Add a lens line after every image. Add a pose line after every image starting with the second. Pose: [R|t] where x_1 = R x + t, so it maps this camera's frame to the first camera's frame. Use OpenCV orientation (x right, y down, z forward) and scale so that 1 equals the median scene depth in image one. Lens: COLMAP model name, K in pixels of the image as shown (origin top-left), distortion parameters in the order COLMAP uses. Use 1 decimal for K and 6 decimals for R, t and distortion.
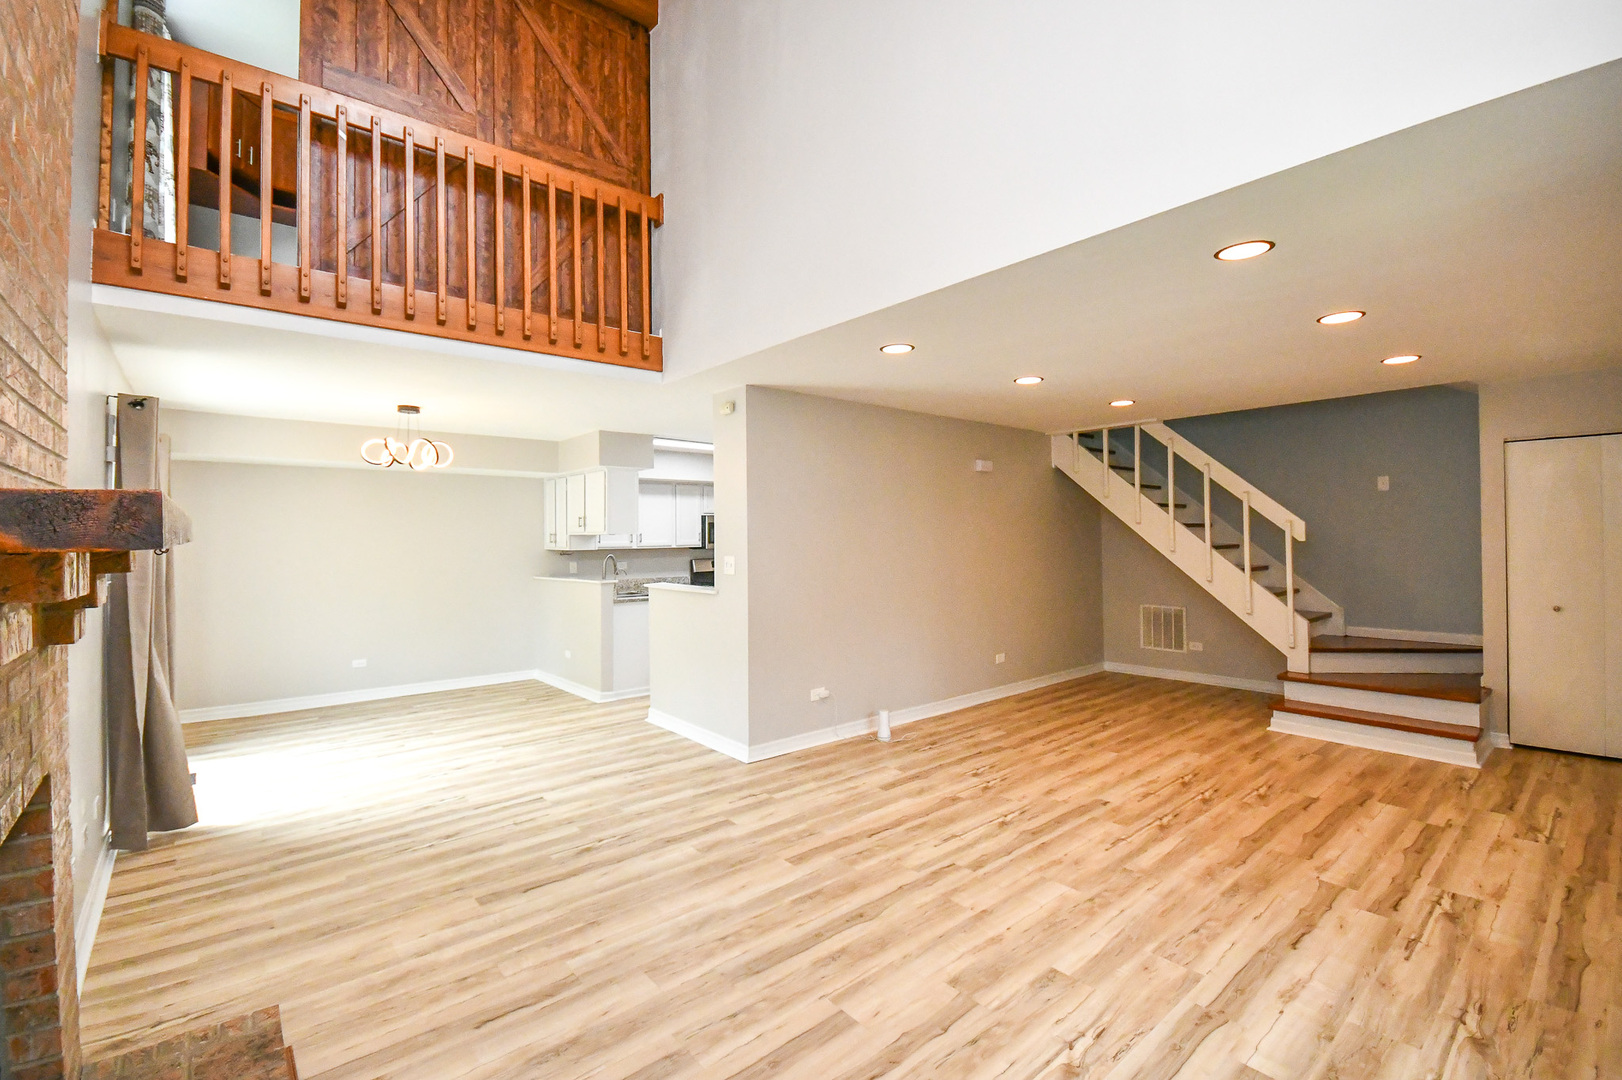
lens RADIAL K [[708.8, 0, 809.0], [0, 708.8, 528.9], [0, 0, 1]] dist [0.008982, -0.012854]
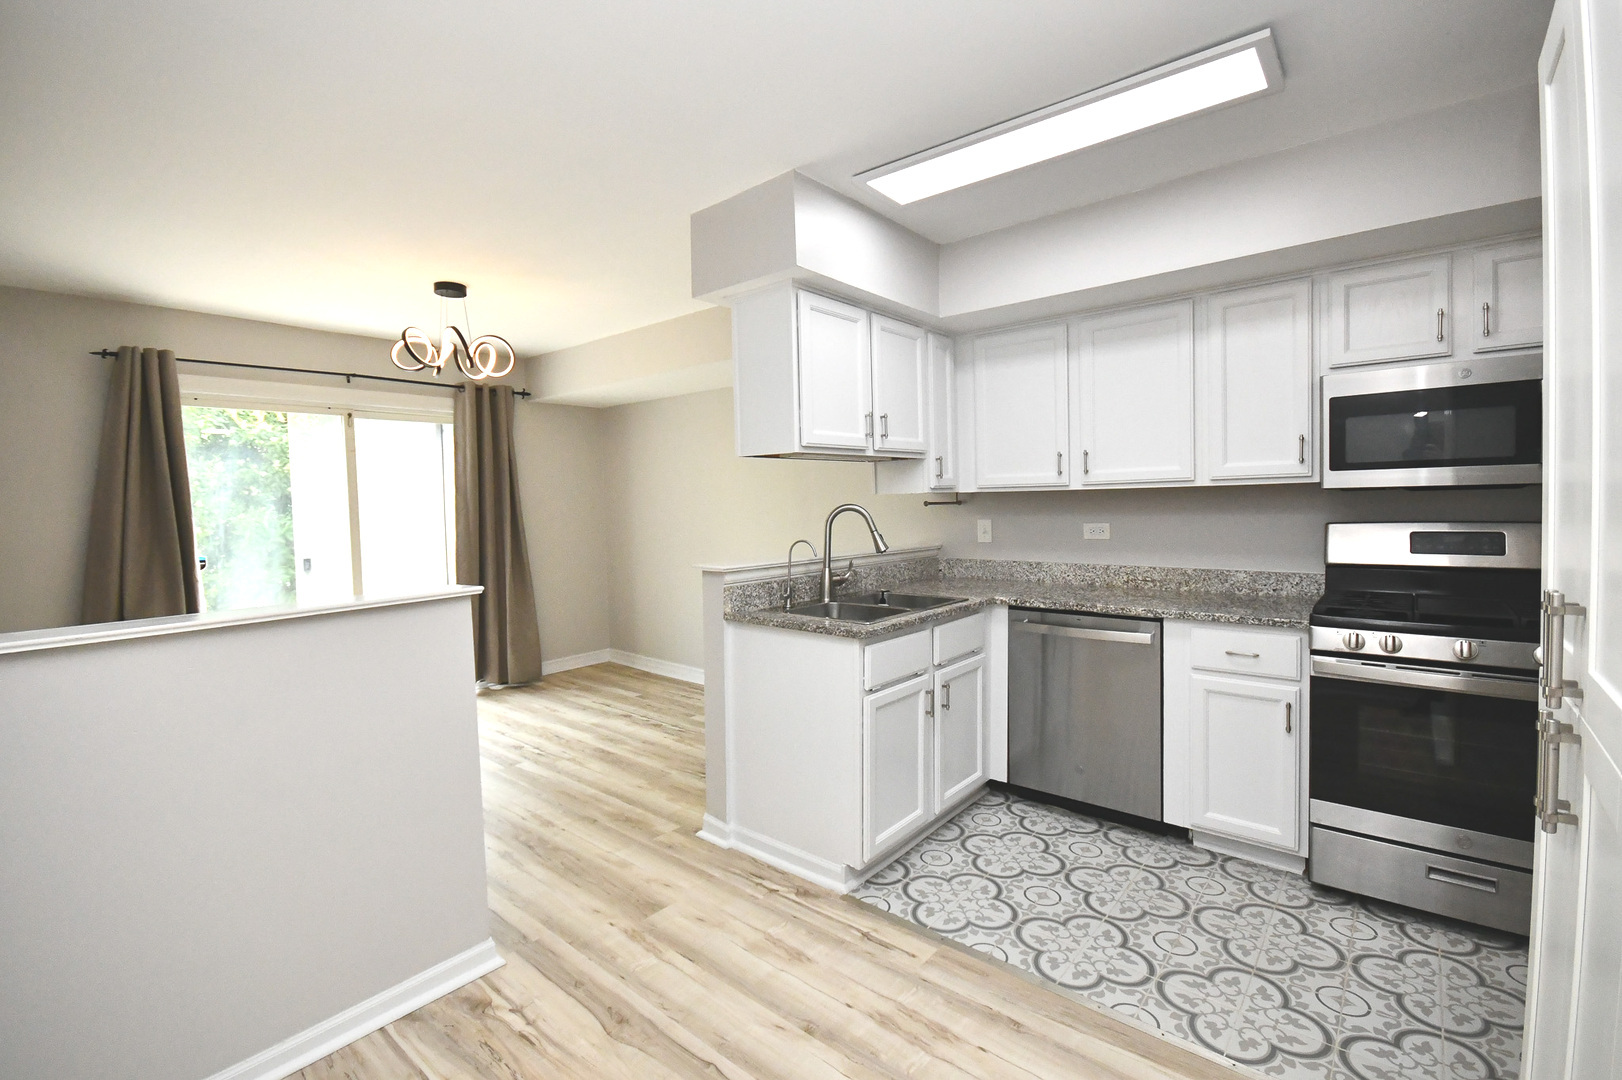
lens RADIAL K [[708.8, 0, 809.0], [0, 708.8, 528.9], [0, 0, 1]] dist [0.008982, -0.012854]
pose [[0.169912, 0.045770, -0.984396, 0.228757], [0.030344, 0.998204, 0.051650, 0.048157], [0.984992, -0.038647, 0.168218, 1.544747]]
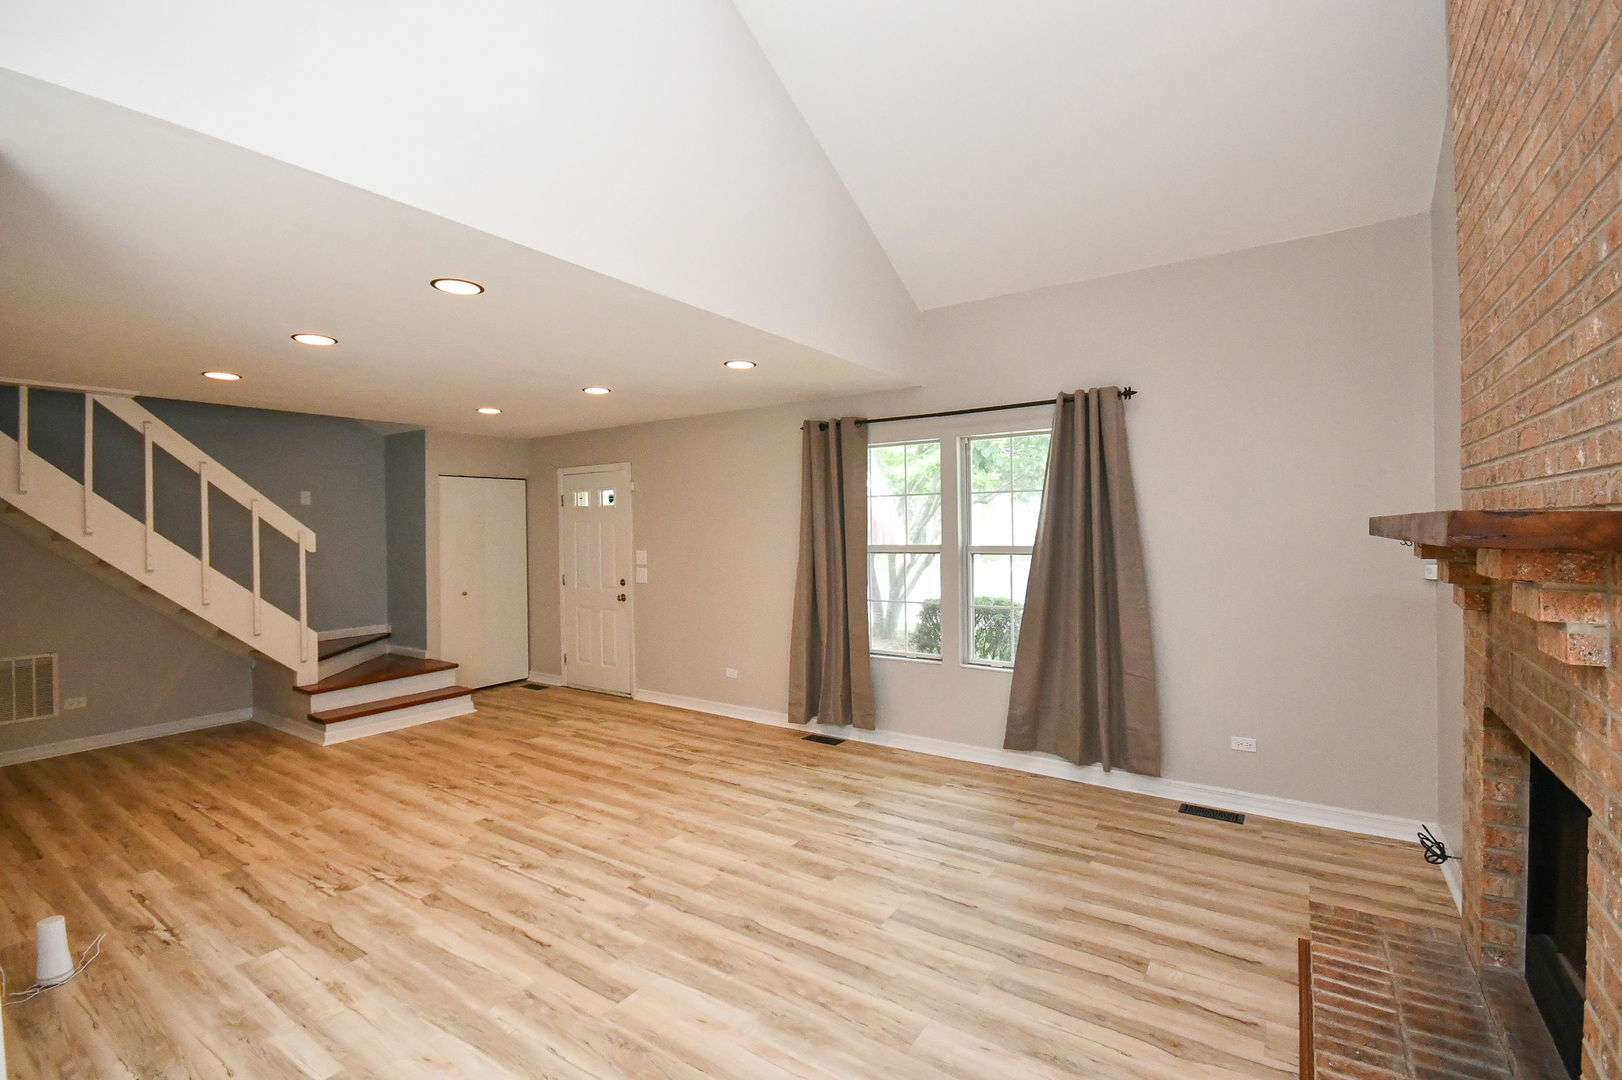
lens RADIAL K [[711.8, 0, 807.3], [0, 711.8, 528.6], [0, 0, 1]] dist [-0.002545, -0.000182]
pose [[-0.265803, 0.013099, 0.963938, -0.605912], [0.009068, 0.999897, -0.011087, 0.001158], [-0.963985, 0.005794, -0.265895, 0.783366]]
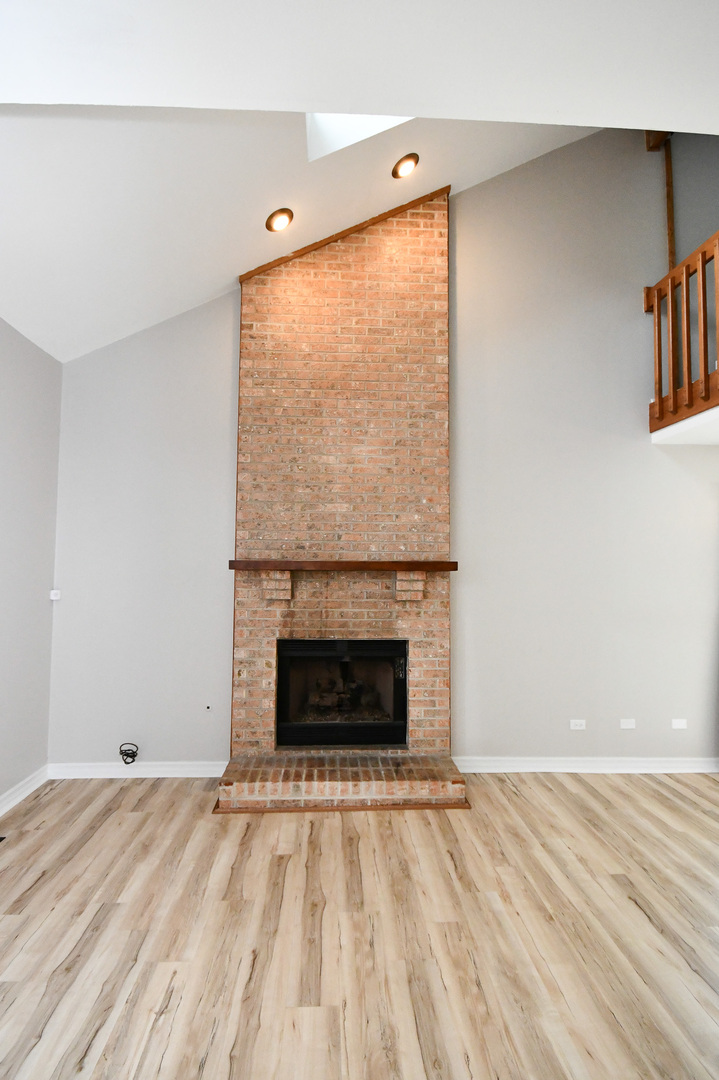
lens RADIAL K [[490.4, 0, 350.3], [0, 490.4, 539.7], [0, 0, 1]] dist [-0.004291, -0.000026]
pose [[-0.614028, -0.037808, -0.788378, 0.342036], [0.004043, 0.998688, -0.051043, -0.002558], [0.789274, -0.034529, -0.613070, 0.813812]]
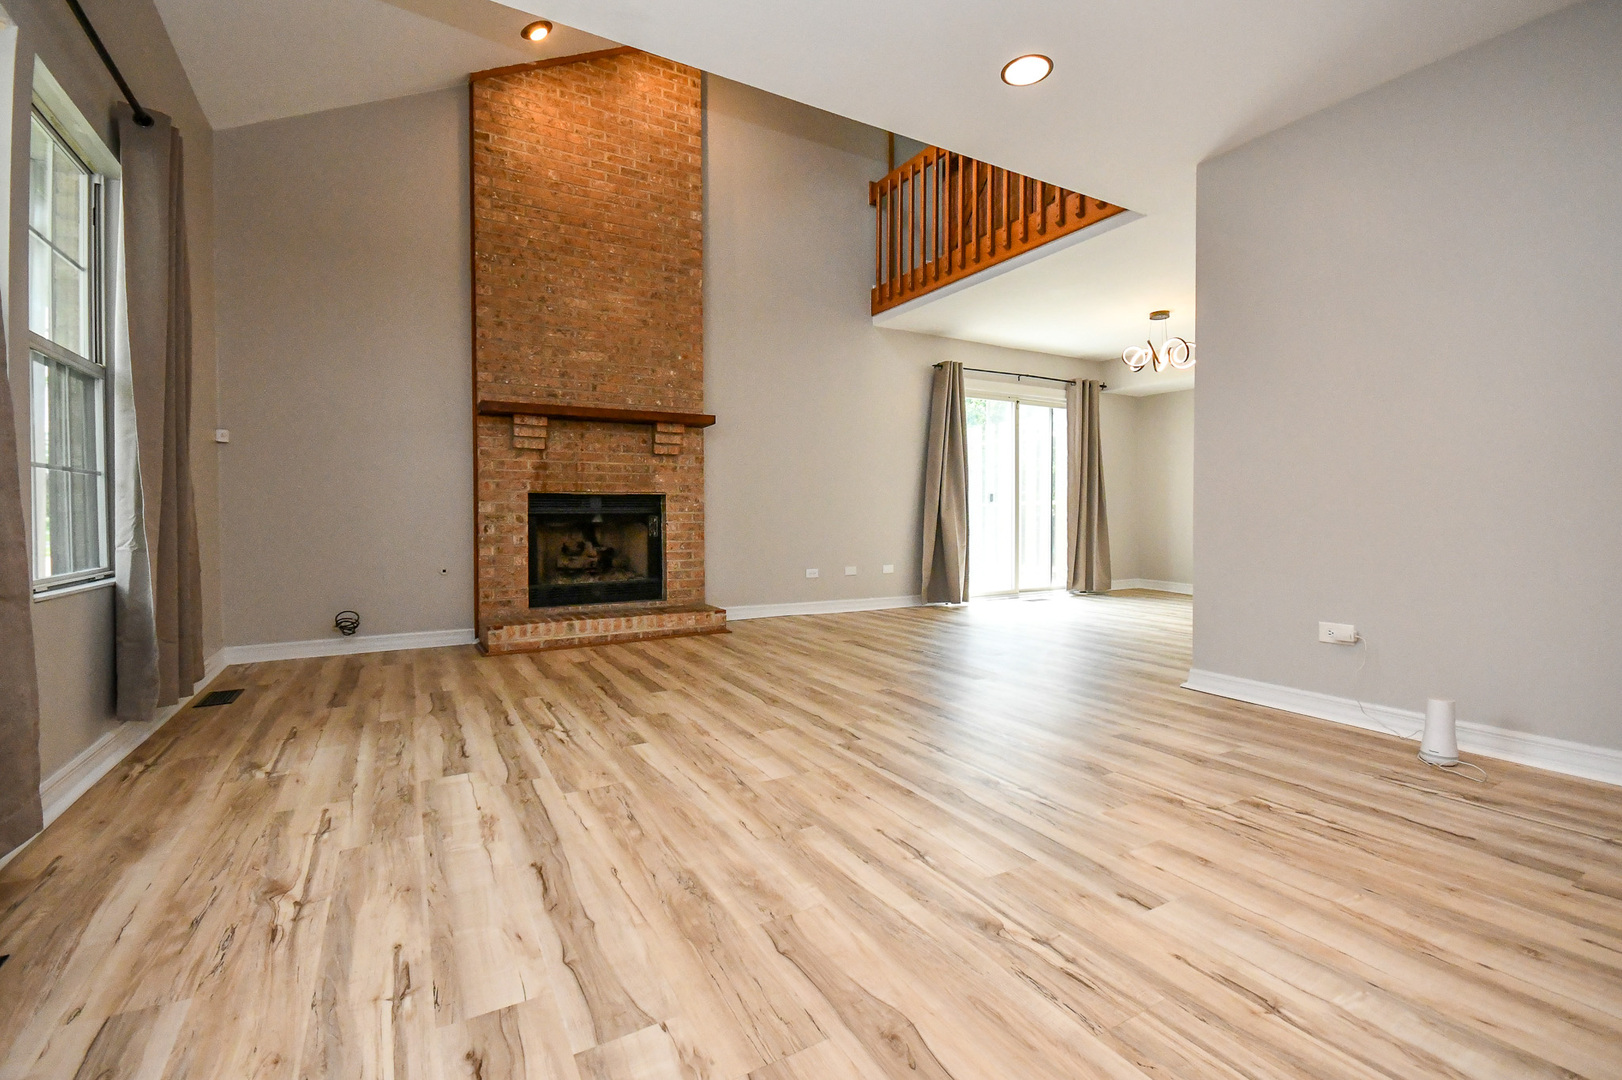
lens RADIAL K [[709.3, 0, 808.7], [0, 709.3, 525.0], [0, 0, 1]] dist [0.001260, 0.000787]
pose [[-0.180971, 0.027180, -0.983113, 0.786041], [0.013047, 0.999596, 0.025234, 0.153850], [0.983402, -0.008260, -0.181253, 0.839514]]
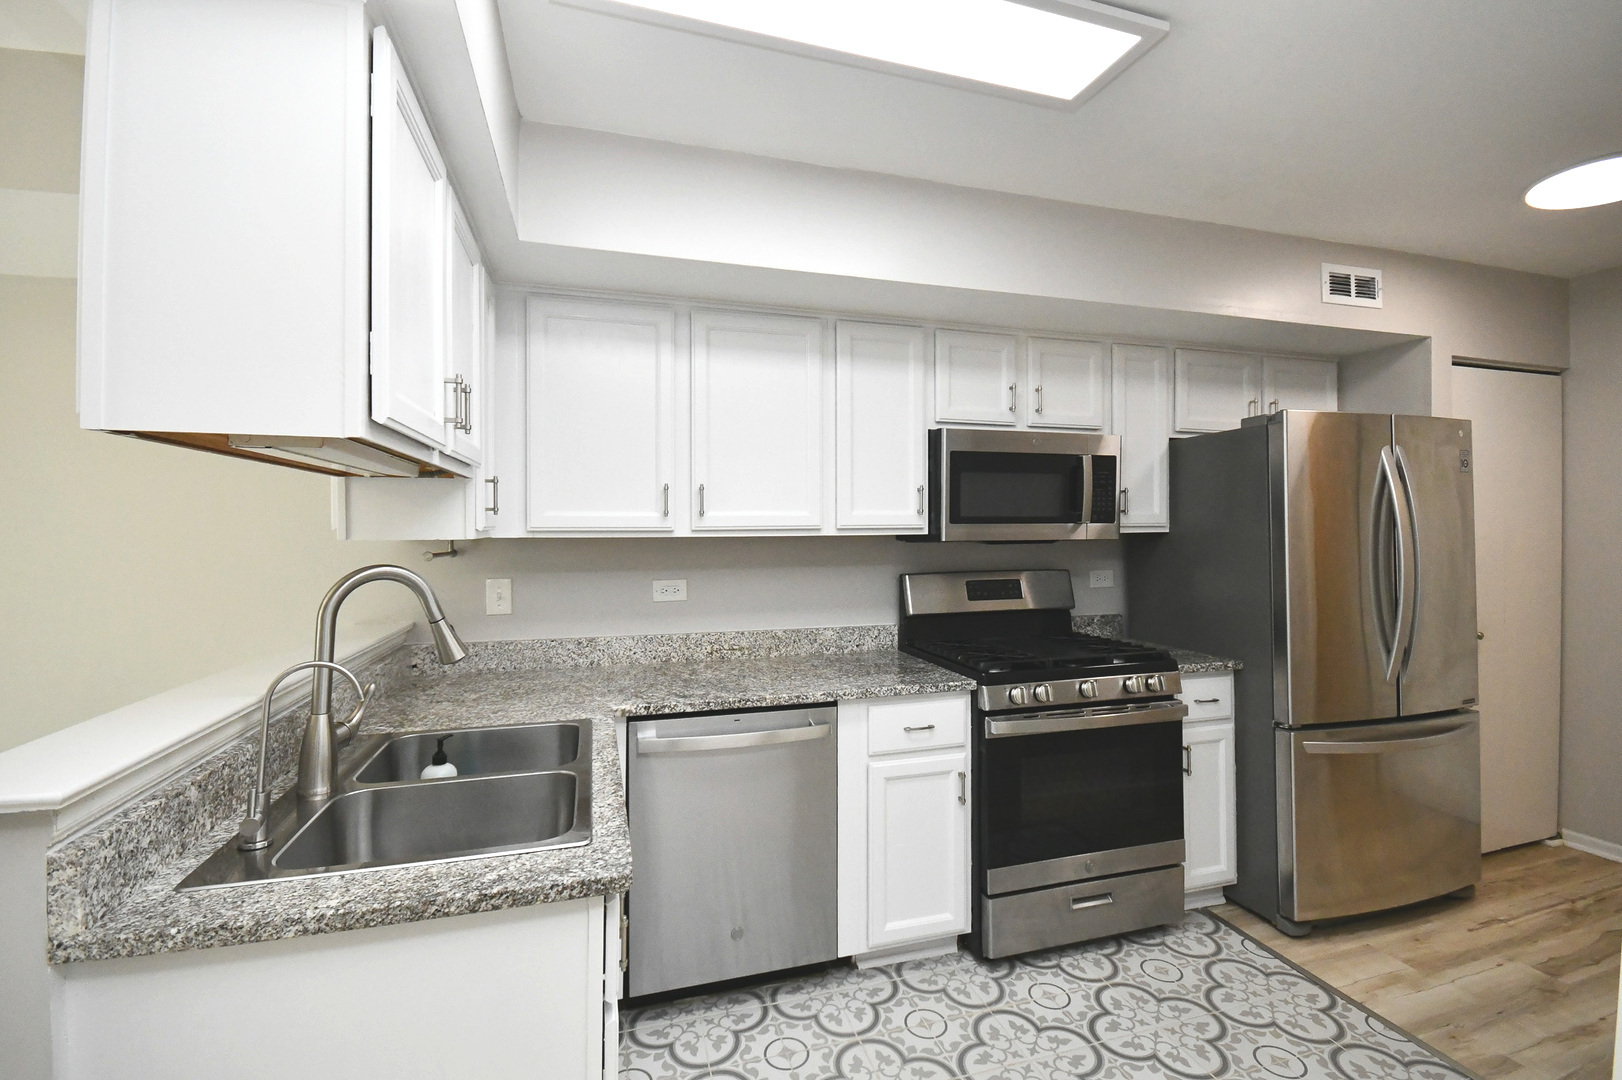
lens RADIAL K [[708.8, 0, 809.0], [0, 708.8, 528.9], [0, 0, 1]] dist [0.008982, -0.012854]
pose [[0.916255, 0.006734, -0.400540, -0.163246], [-0.001623, 0.999913, 0.013099, 0.040131], [0.400593, -0.011352, 0.916186, 1.483830]]
